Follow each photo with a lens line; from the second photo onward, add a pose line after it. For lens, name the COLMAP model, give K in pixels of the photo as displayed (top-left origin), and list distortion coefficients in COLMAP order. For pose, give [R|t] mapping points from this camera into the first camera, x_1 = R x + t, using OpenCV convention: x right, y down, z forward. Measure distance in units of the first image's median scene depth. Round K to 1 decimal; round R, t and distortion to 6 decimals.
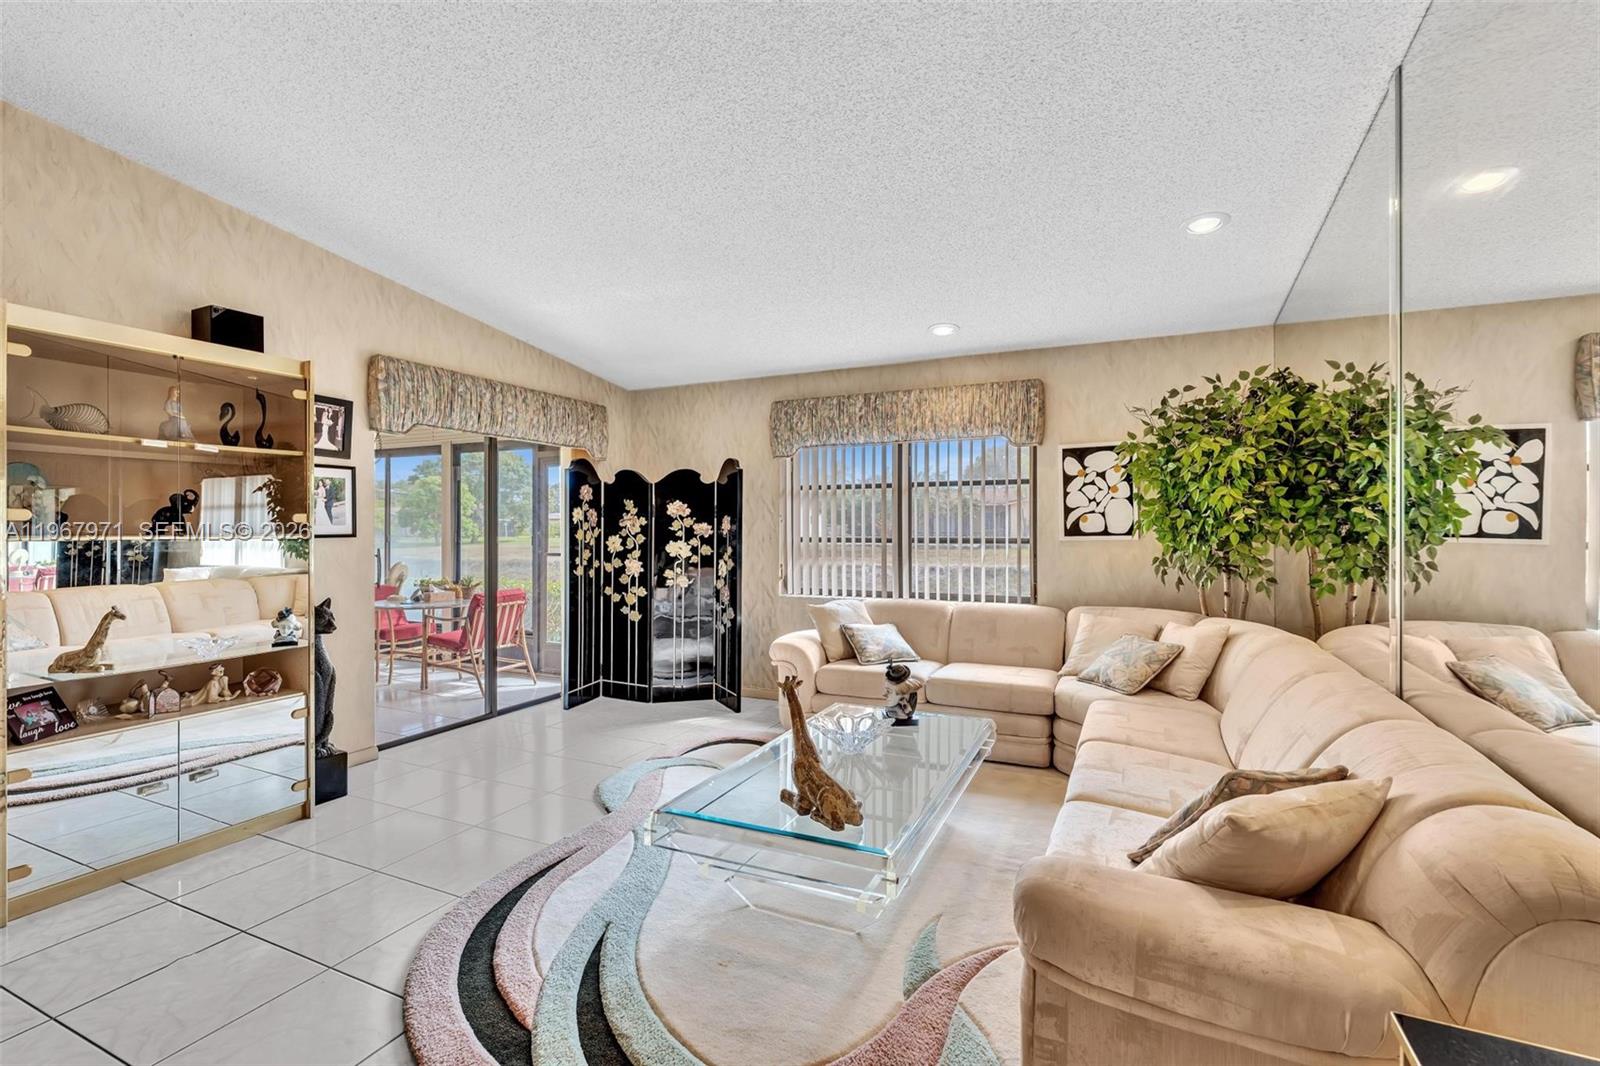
lens RADIAL K [[713.8, 0, 796.6], [0, 713.8, 534.3], [0, 0, 1]] dist [0.000563, 0.000945]
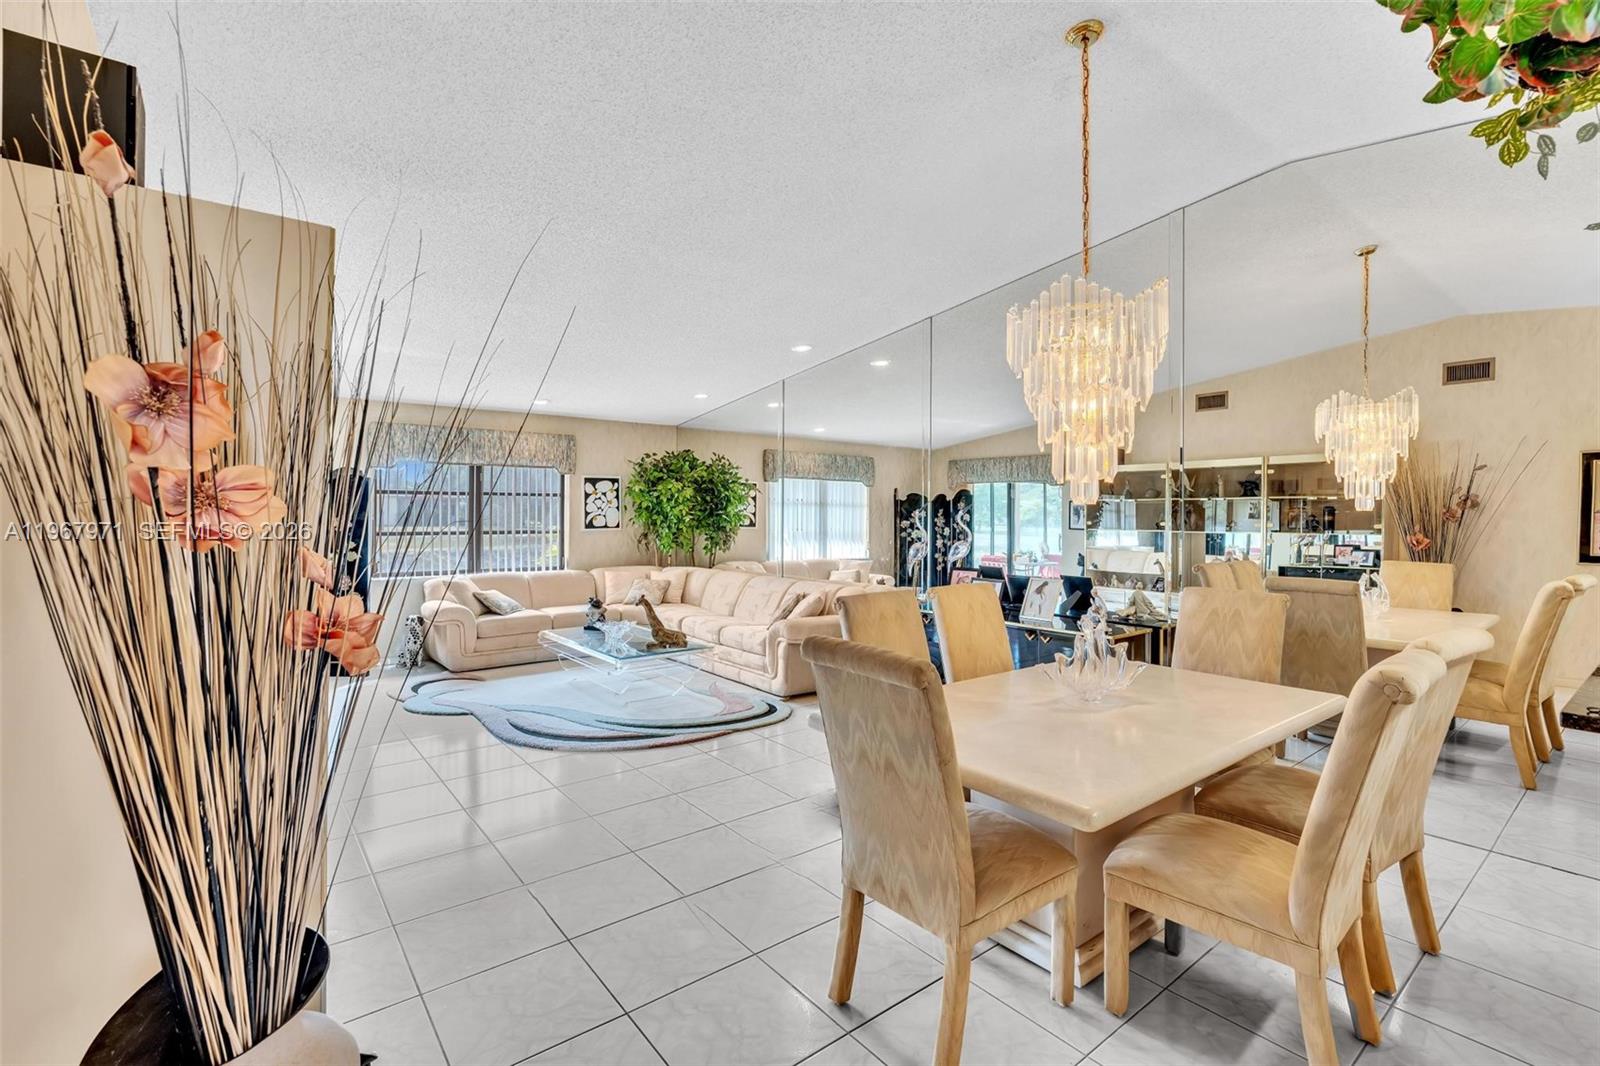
lens RADIAL K [[723.3, 0, 800.3], [0, 723.3, 504.5], [0, 0, 1]] dist [0.000622, -0.000018]
pose [[0.445384, 0.013308, 0.895241, -0.948241], [0.002464, 0.999868, -0.016089, -0.026282], [-0.895336, 0.009372, 0.445292, -0.233165]]
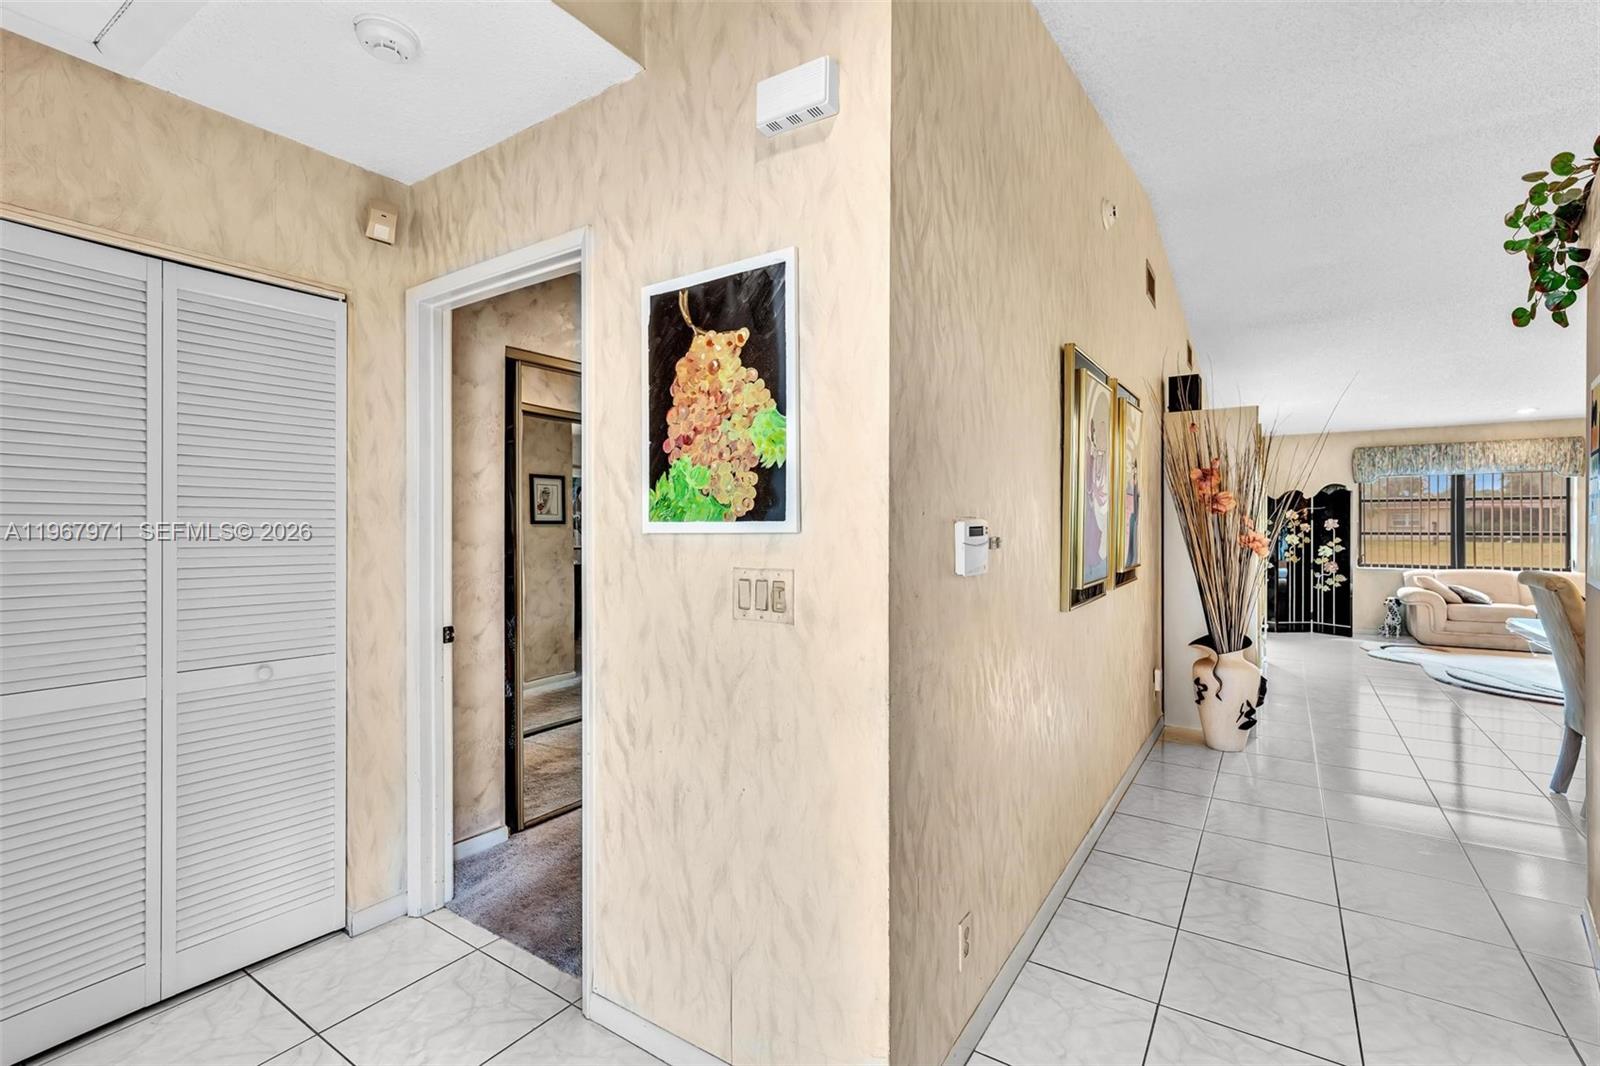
lens RADIAL K [[713.8, 0, 796.6], [0, 713.8, 534.3], [0, 0, 1]] dist [0.000563, 0.000945]
pose [[0.987794, 0.002717, -0.155743, -1.202743], [-0.002213, 0.999992, 0.003408, 0.007358], [0.155751, -0.003022, 0.987792, -0.921552]]
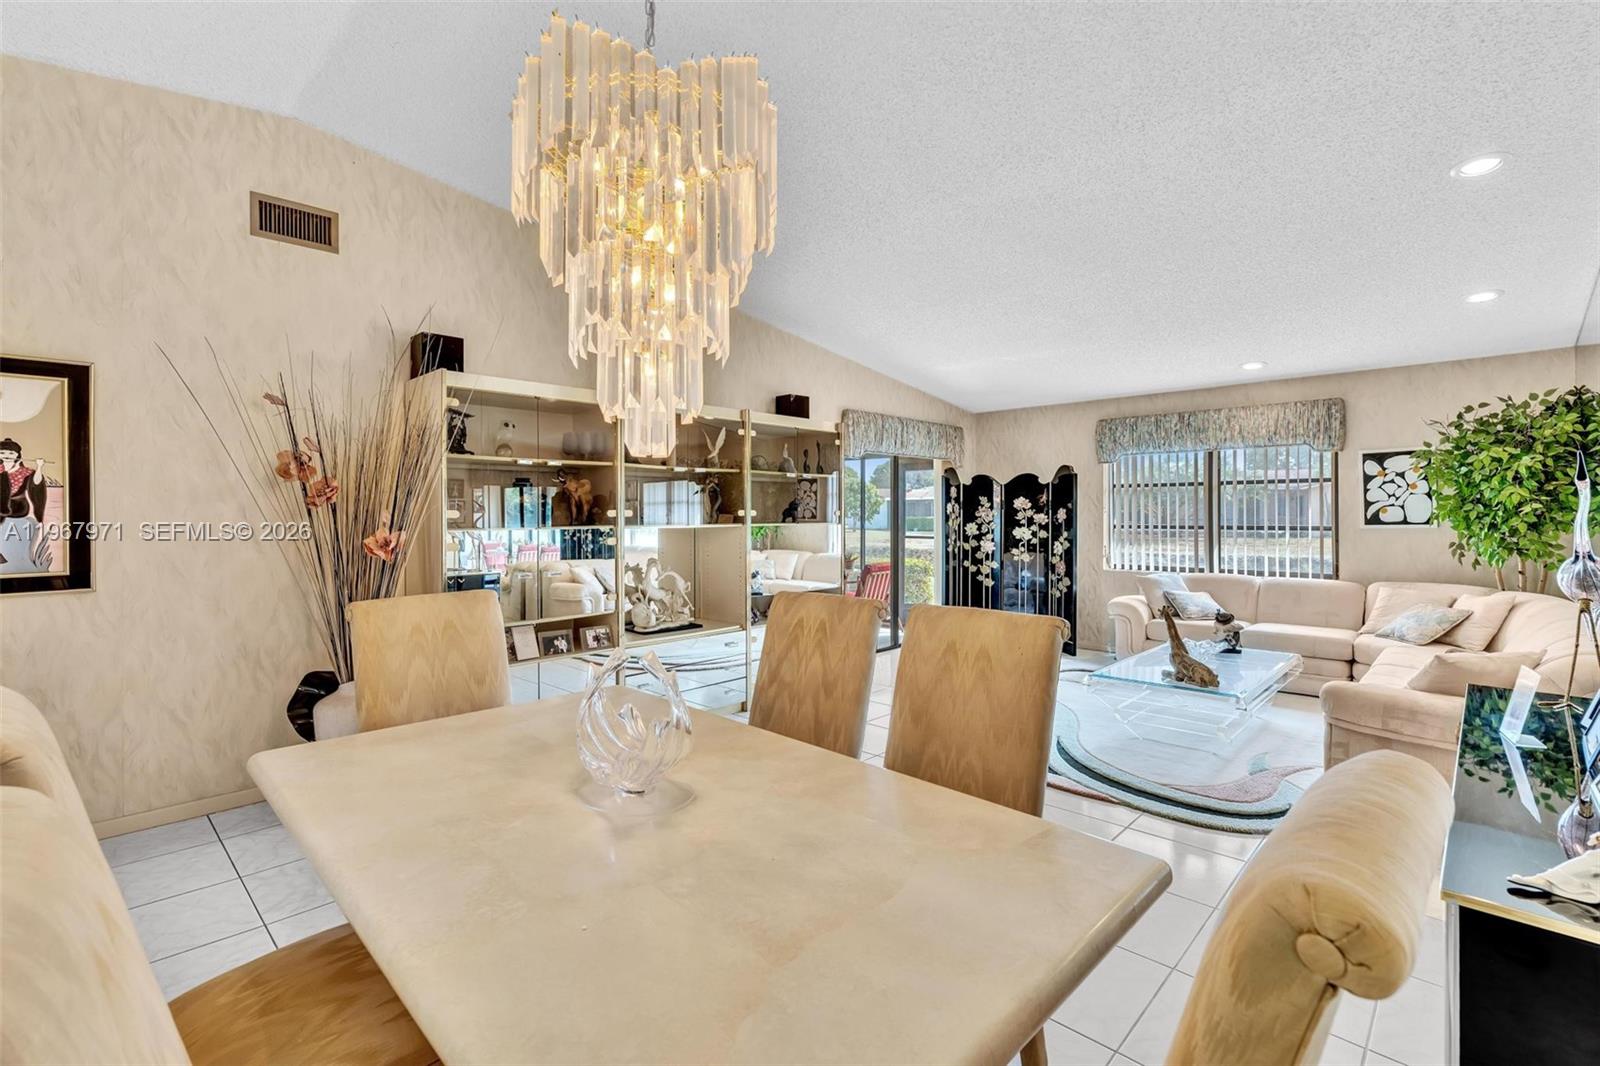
lens RADIAL K [[722.6, 0, 801.1], [0, 722.6, 516.9], [0, 0, 1]] dist [-0.001149, 0.000668]
pose [[0.948920, 0.000130, -0.315517, -0.153610], [-0.001611, 0.999989, -0.004432, -0.003897], [0.315513, 0.004714, 0.948909, -0.486568]]
